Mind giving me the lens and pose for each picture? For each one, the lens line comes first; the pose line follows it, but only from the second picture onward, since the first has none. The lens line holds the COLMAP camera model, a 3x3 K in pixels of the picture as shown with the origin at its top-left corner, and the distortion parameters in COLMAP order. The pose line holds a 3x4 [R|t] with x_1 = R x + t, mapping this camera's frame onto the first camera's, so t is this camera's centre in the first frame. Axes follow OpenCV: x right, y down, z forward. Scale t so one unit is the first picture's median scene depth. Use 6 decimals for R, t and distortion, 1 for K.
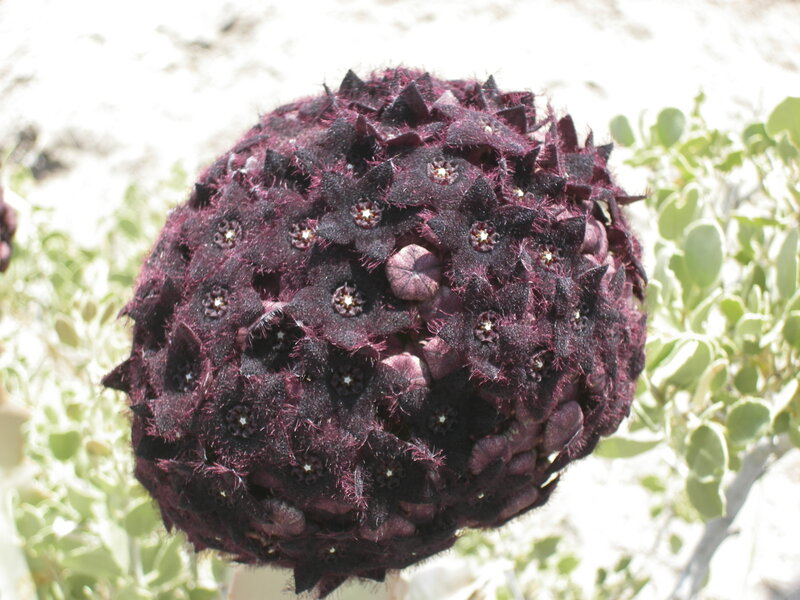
lens RADIAL K [[1713.0, 0, 400.0], [0, 1713.0, 300.0], [0, 0, 1]] dist [-0.114990, -0.297998]
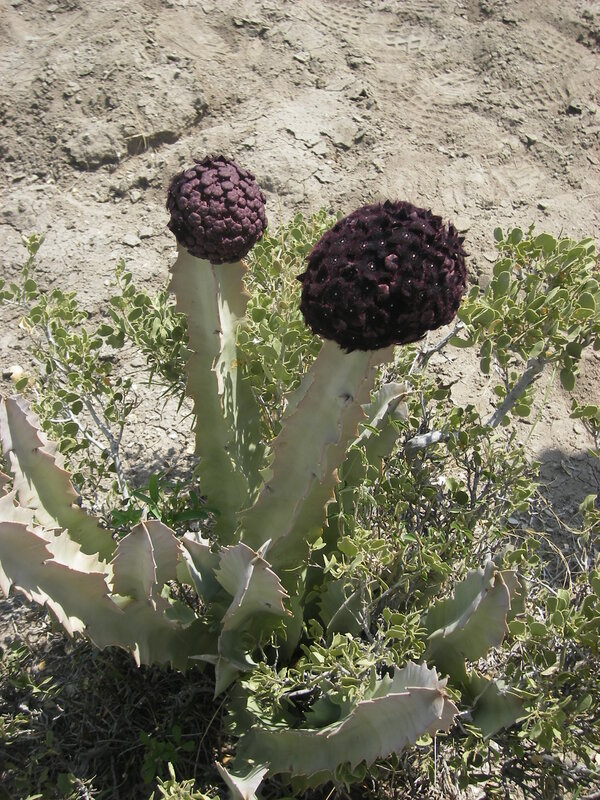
lens RADIAL K [[1048.2, 0, 300.0], [0, 1048.2, 400.0], [0, 0, 1]] dist [-0.114171, 0.009815]
pose [[0.972516, 0.208398, -0.103841, 0.095134], [-0.197300, 0.974406, 0.107732, 0.058984], [0.123634, -0.084283, 0.988742, -1.042353]]
